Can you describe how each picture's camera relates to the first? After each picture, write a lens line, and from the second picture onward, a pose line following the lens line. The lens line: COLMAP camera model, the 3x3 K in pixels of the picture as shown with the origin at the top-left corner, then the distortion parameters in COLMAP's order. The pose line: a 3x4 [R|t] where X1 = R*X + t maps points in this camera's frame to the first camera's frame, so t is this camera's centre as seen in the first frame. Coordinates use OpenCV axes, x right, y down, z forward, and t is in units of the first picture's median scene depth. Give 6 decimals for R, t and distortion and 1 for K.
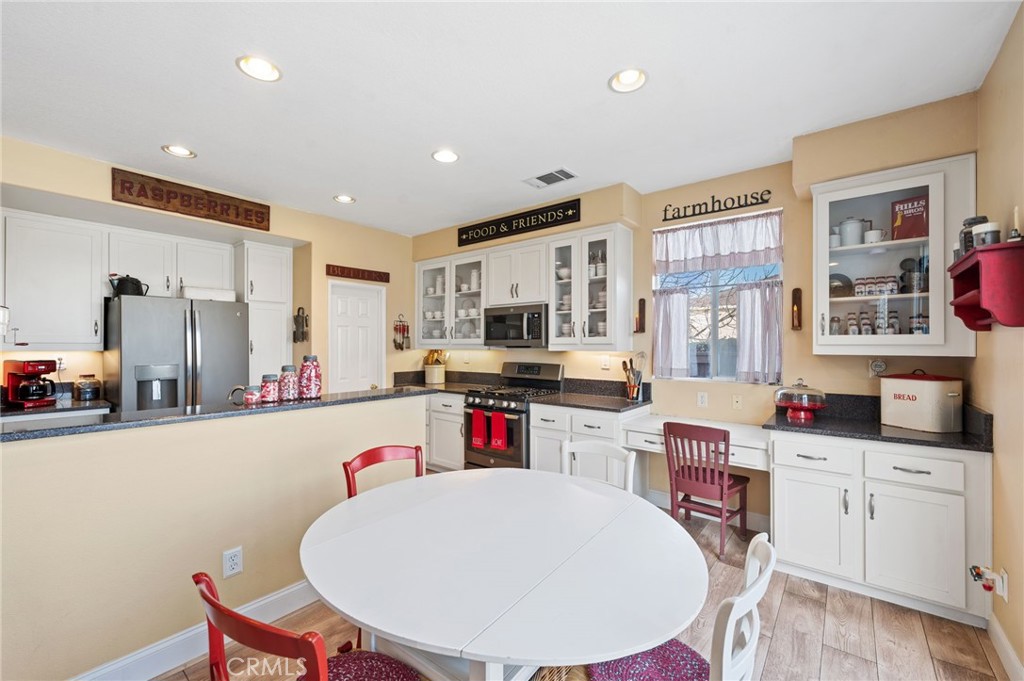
lens RADIAL K [[412.7, 0, 497.8], [0, 412.7, 344.1], [0, 0, 1]] dist [0.002175, 0.000734]
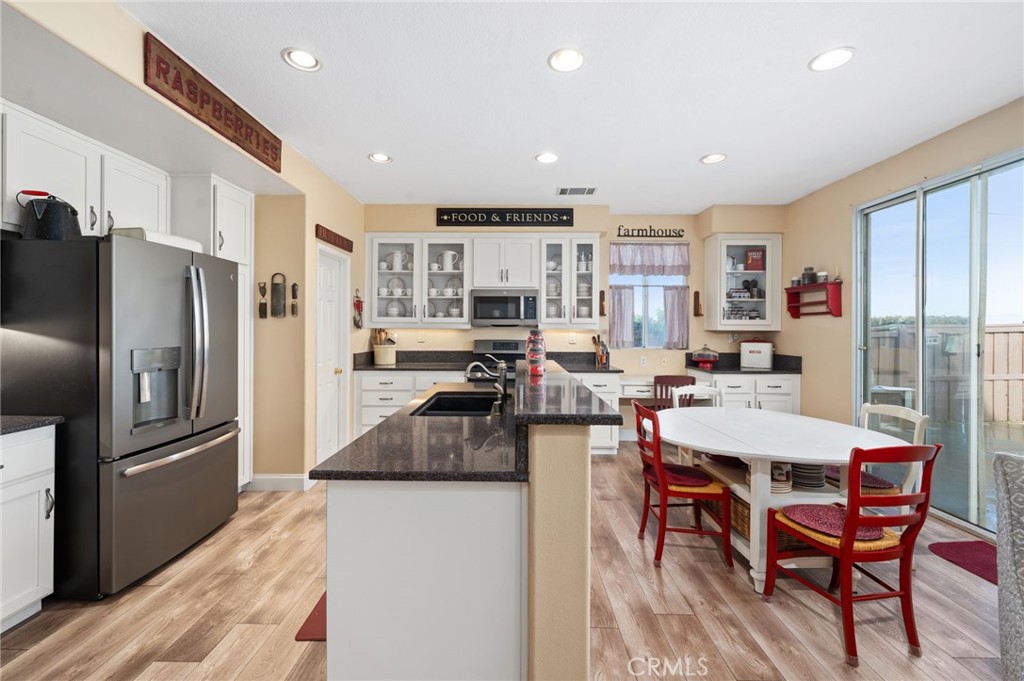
lens RADIAL K [[412.7, 0, 495.8], [0, 412.7, 331.8], [0, 0, 1]] dist [0.002175, 0.000734]
pose [[0.784285, -0.000810, 0.620400, -0.725049], [-0.006300, 0.999937, 0.009270, 0.014399], [-0.620368, -0.011178, 0.784231, 0.140723]]
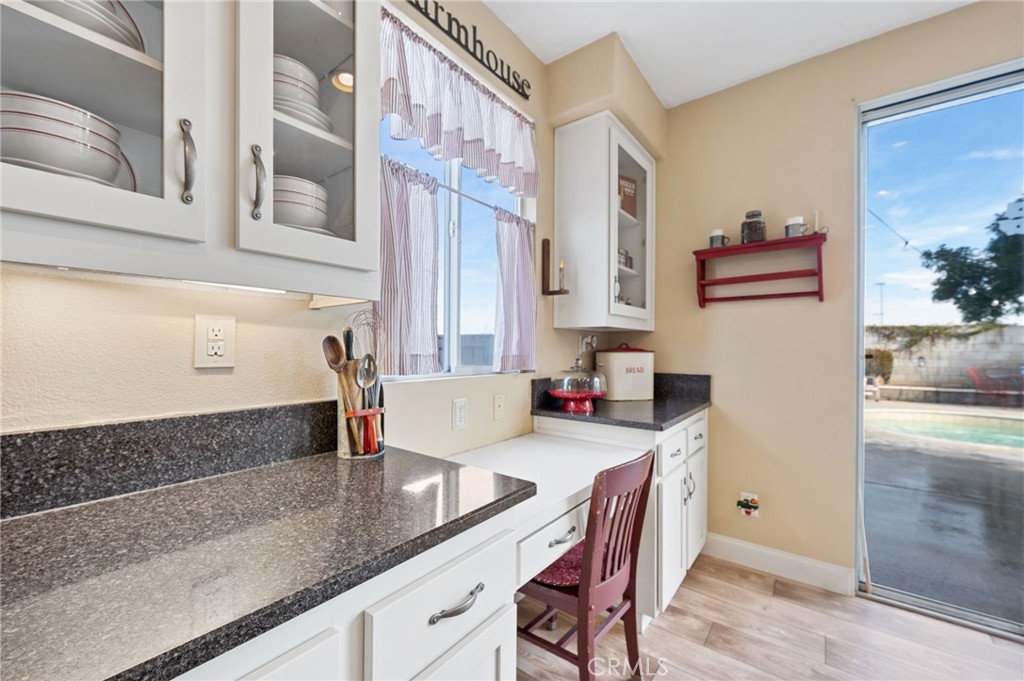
lens RADIAL K [[412.7, 0, 513.4], [0, 412.7, 344.9], [0, 0, 1]] dist [0.002175, 0.000734]
pose [[-0.054699, 0.003970, 0.998495, -0.008678], [-0.007526, 0.999962, -0.004388, 0.044767], [-0.998475, -0.007754, -0.054667, 0.827792]]
